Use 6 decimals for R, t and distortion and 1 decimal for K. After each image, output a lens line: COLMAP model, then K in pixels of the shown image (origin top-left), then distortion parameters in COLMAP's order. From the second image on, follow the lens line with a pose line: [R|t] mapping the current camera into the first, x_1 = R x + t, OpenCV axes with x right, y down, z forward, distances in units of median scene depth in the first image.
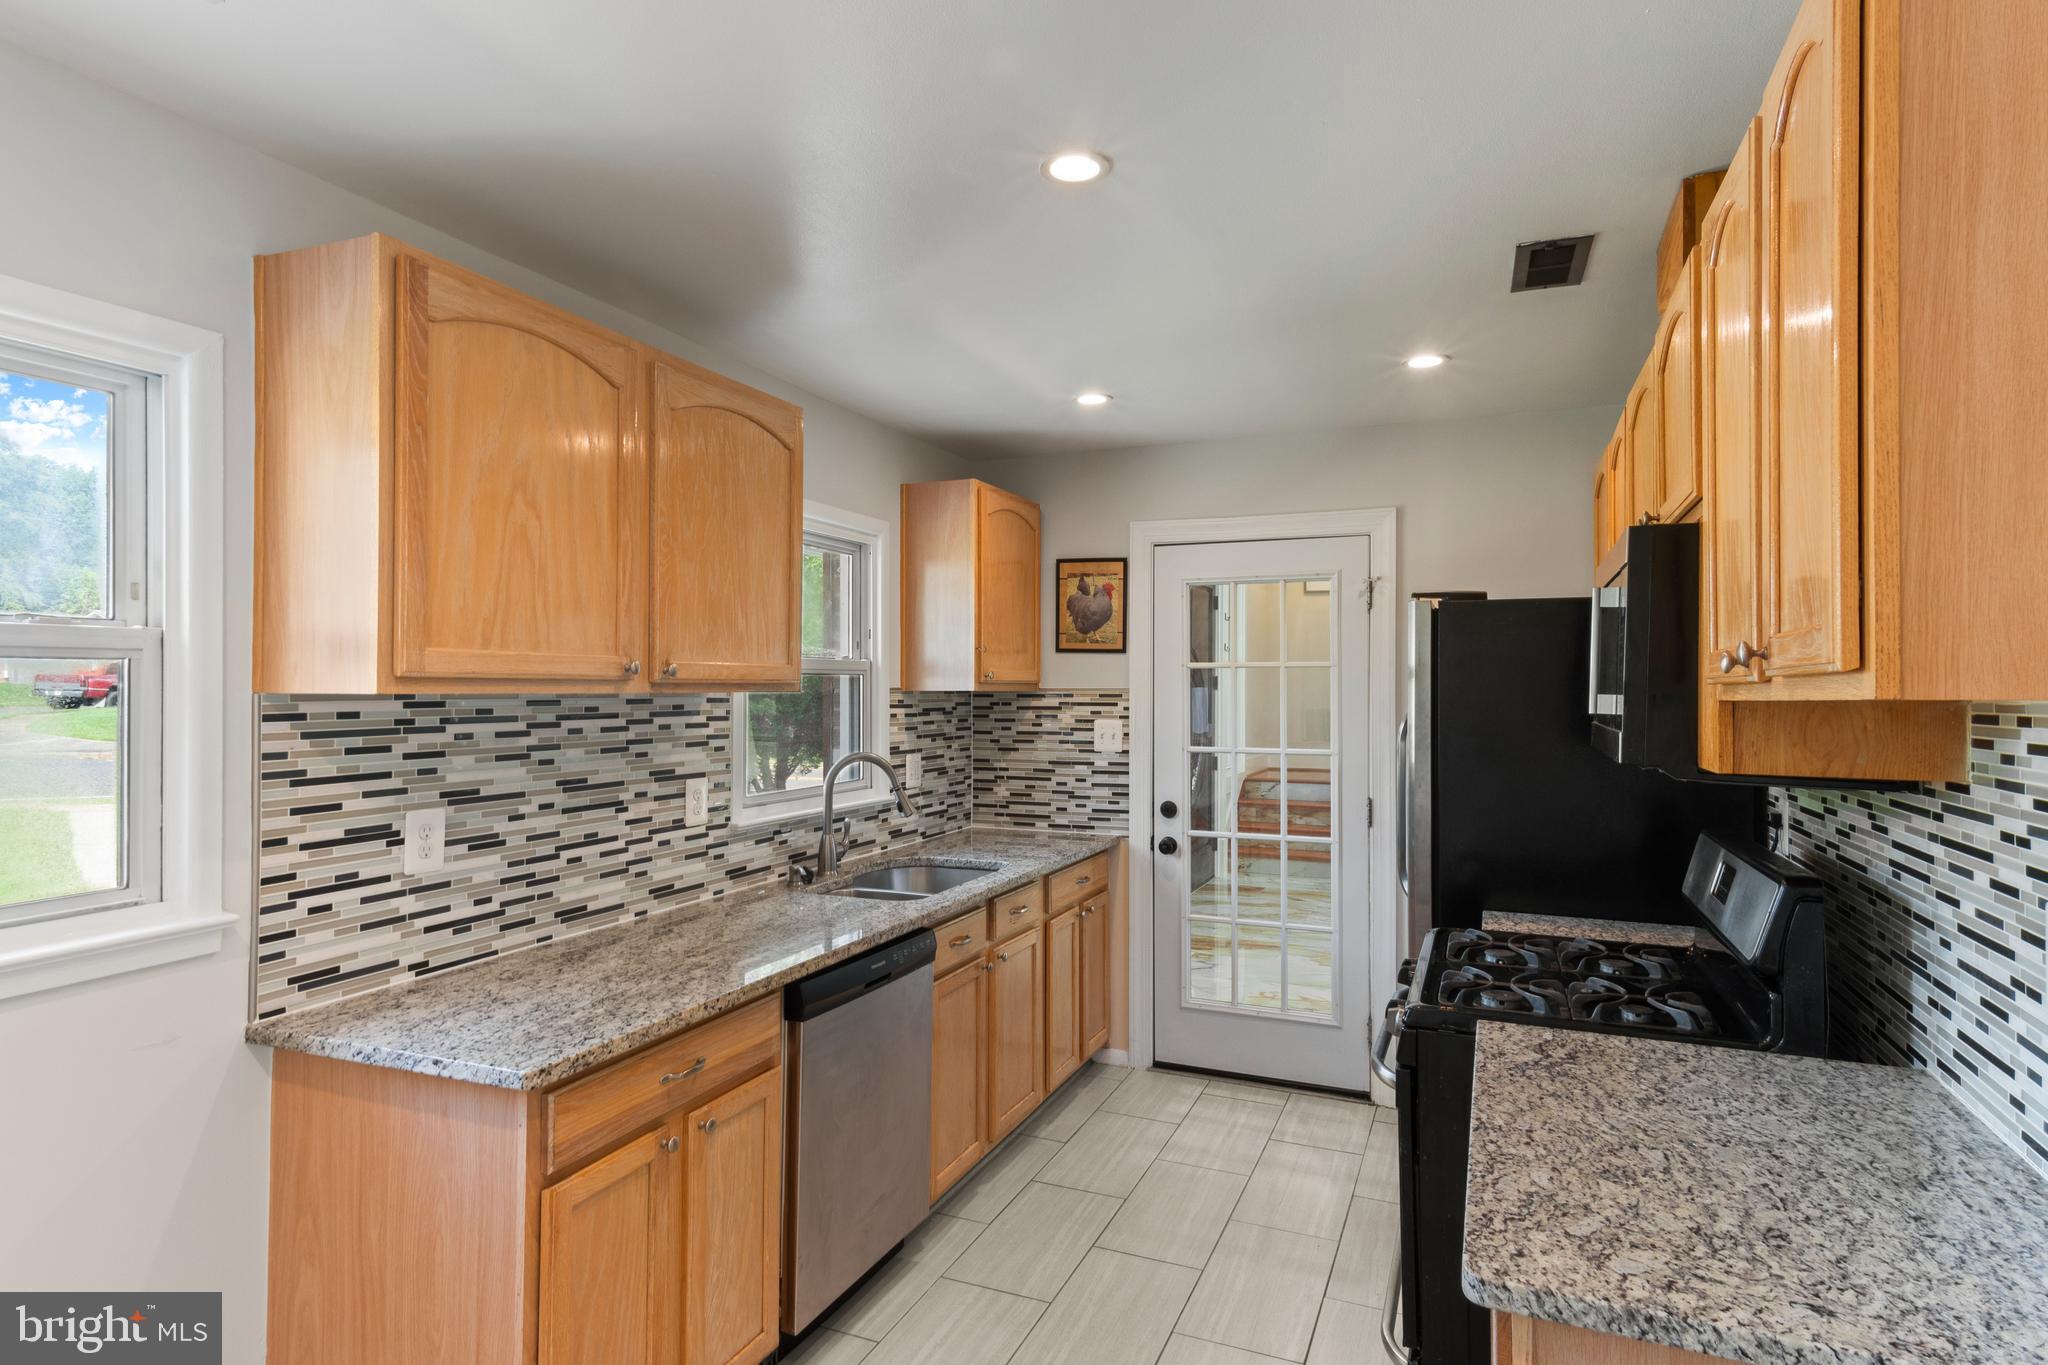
lens RADIAL K [[1094.6, 0, 1027.4], [0, 1094.6, 673.1], [0, 0, 1]] dist [0.026243, -0.000783]
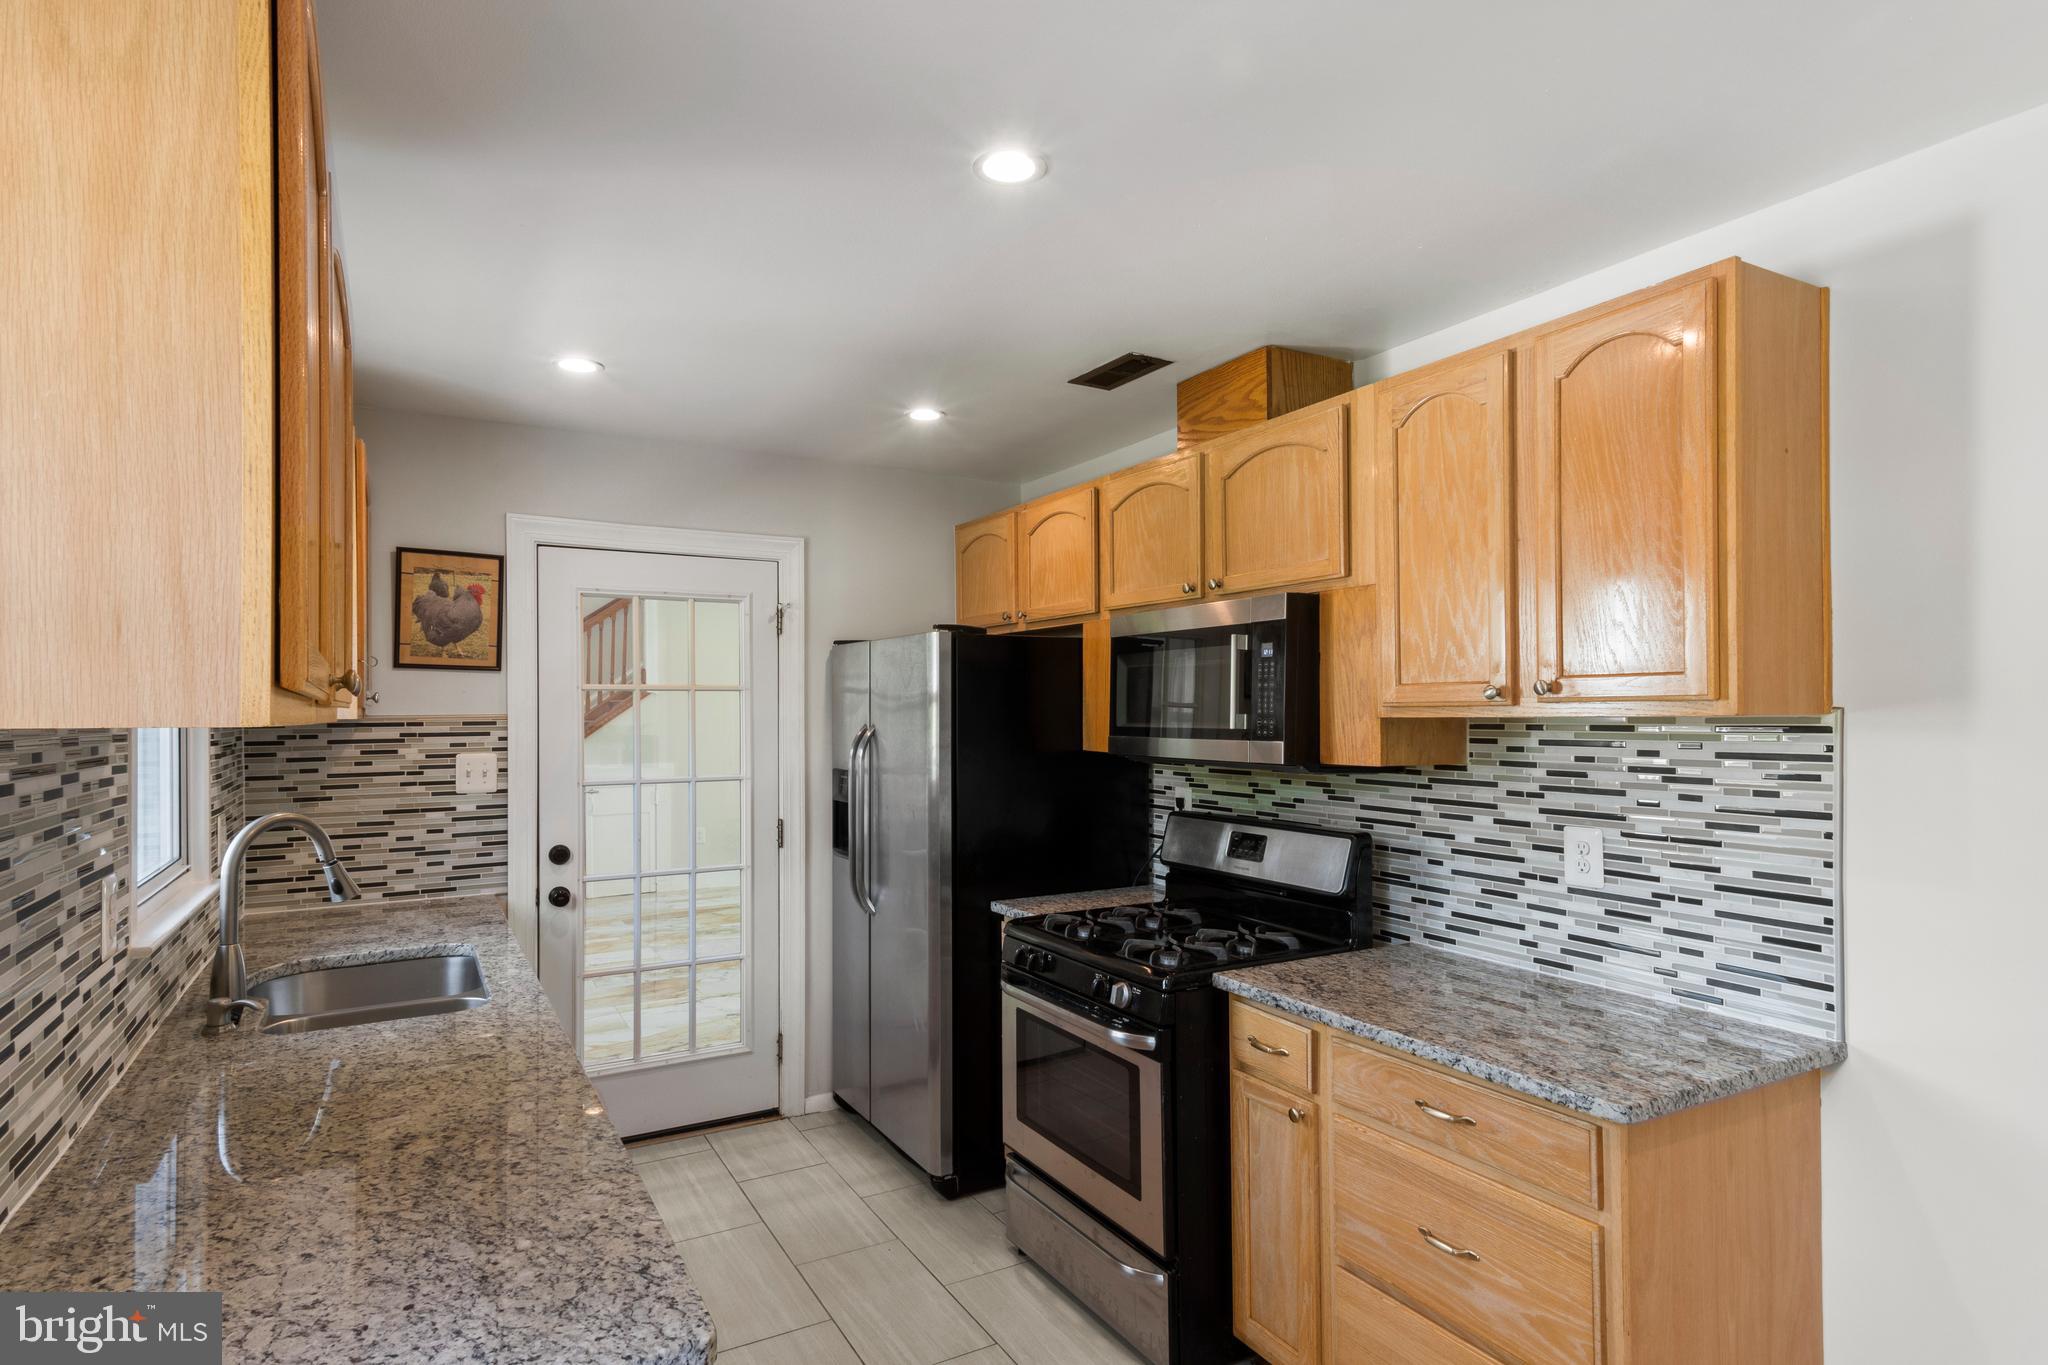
lens RADIAL K [[1078.2, 0, 1014.5], [0, 1078.2, 697.7], [0, 0, 1]] dist [0.027413, -0.000016]
pose [[0.608093, 0.004419, 0.793853, -0.561983], [-0.004865, 0.999986, -0.001839, 0.001958], [-0.793851, -0.002744, 0.608106, 0.341285]]
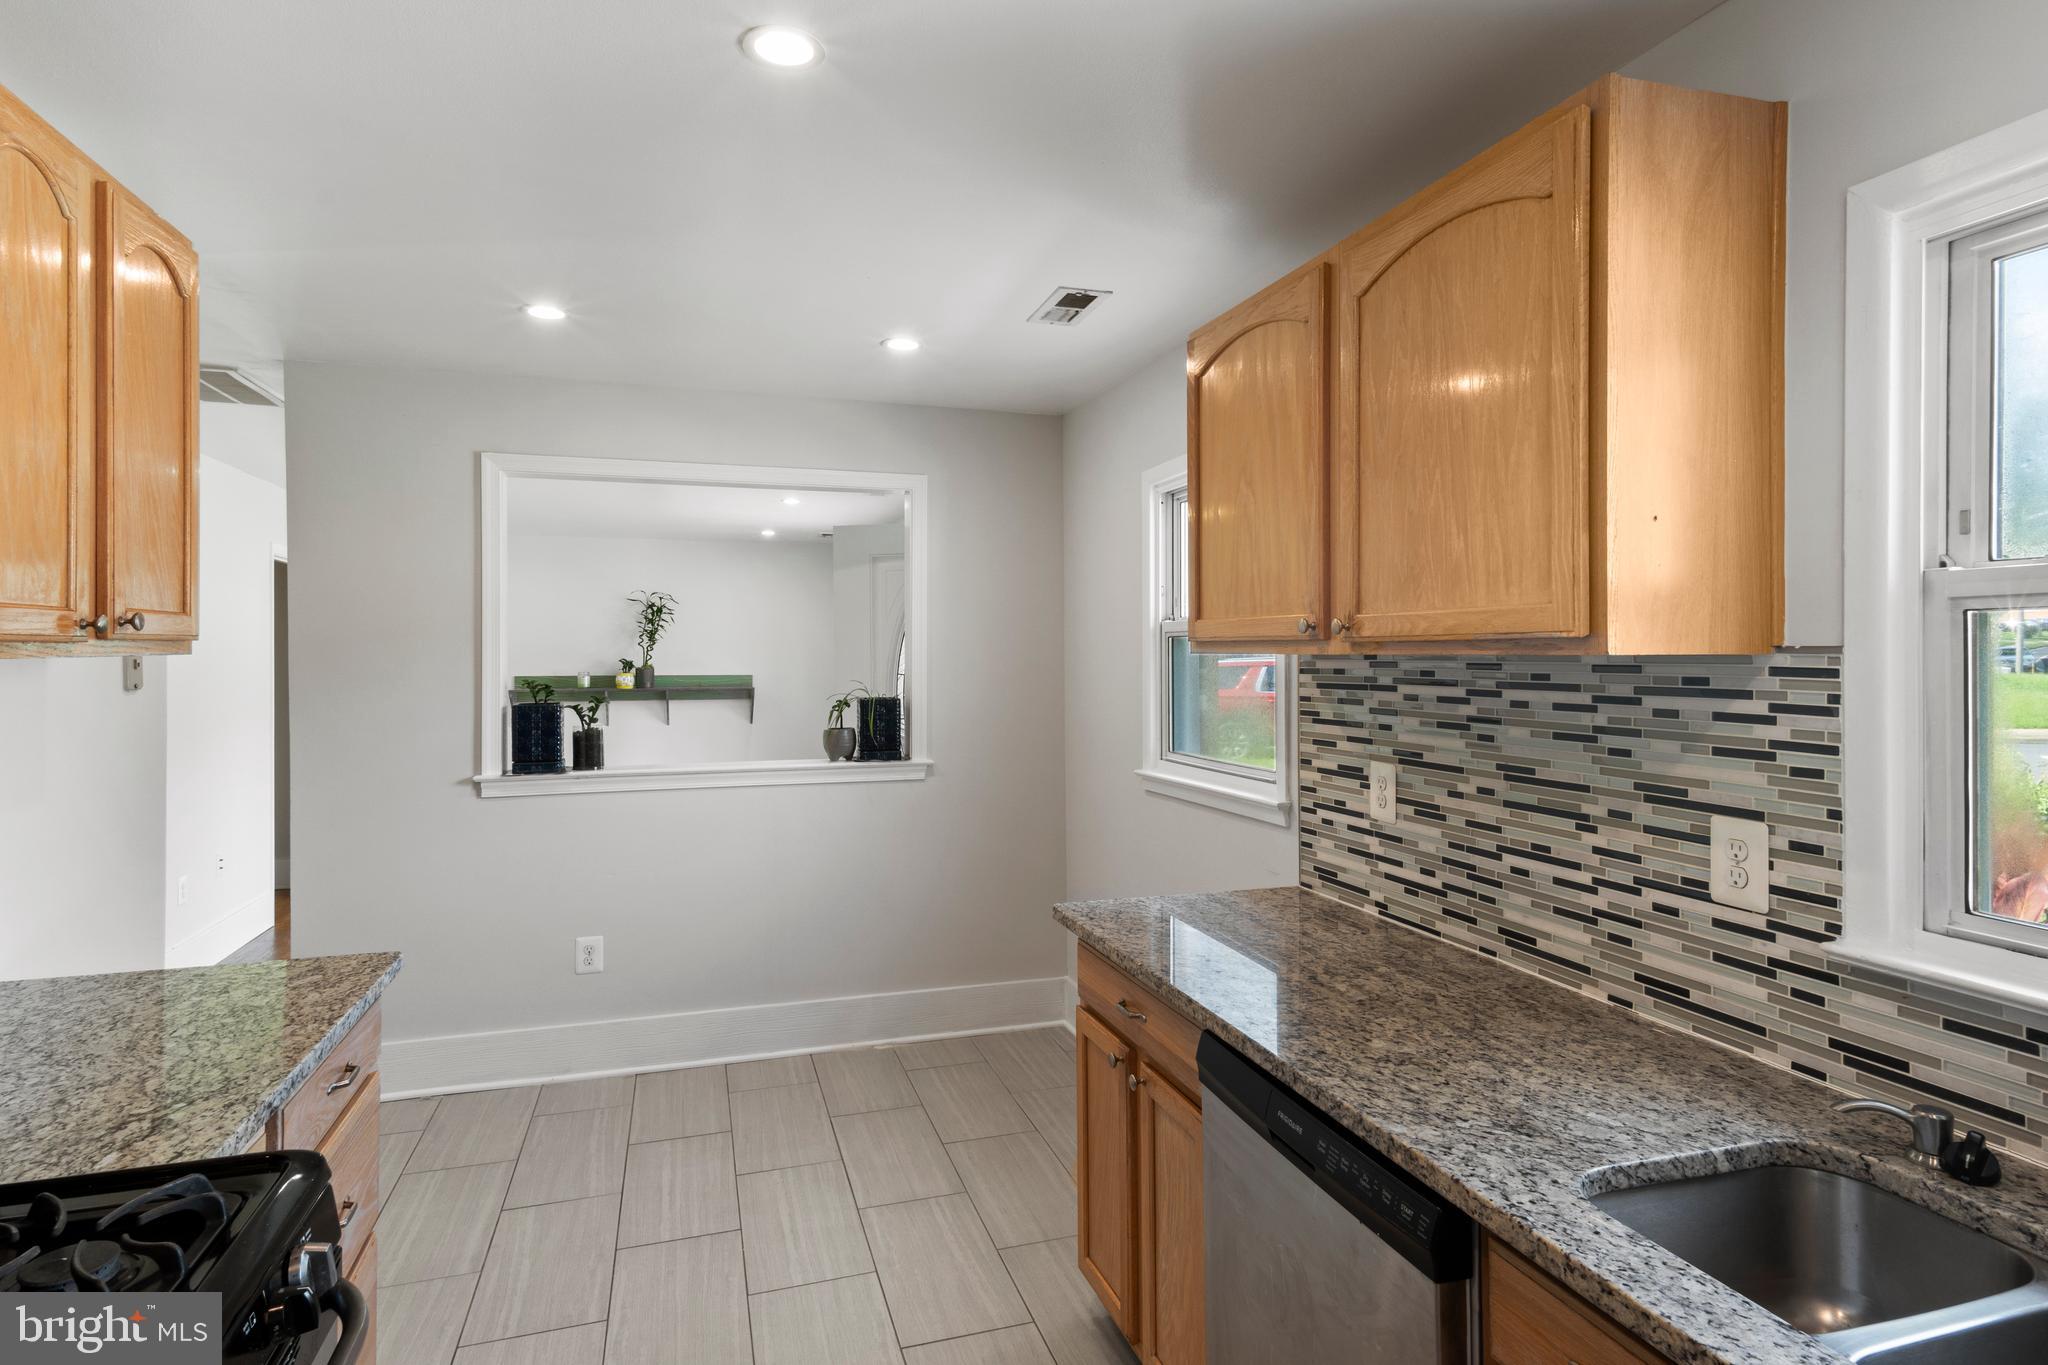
lens RADIAL K [[1094.6, 0, 1027.4], [0, 1094.6, 673.1], [0, 0, 1]] dist [0.026243, -0.000783]
pose [[-0.760925, 0.013171, -0.648706, 0.365209], [0.009924, 0.999913, 0.008661, 0.021930], [0.648764, 0.000152, -0.760990, 1.427041]]
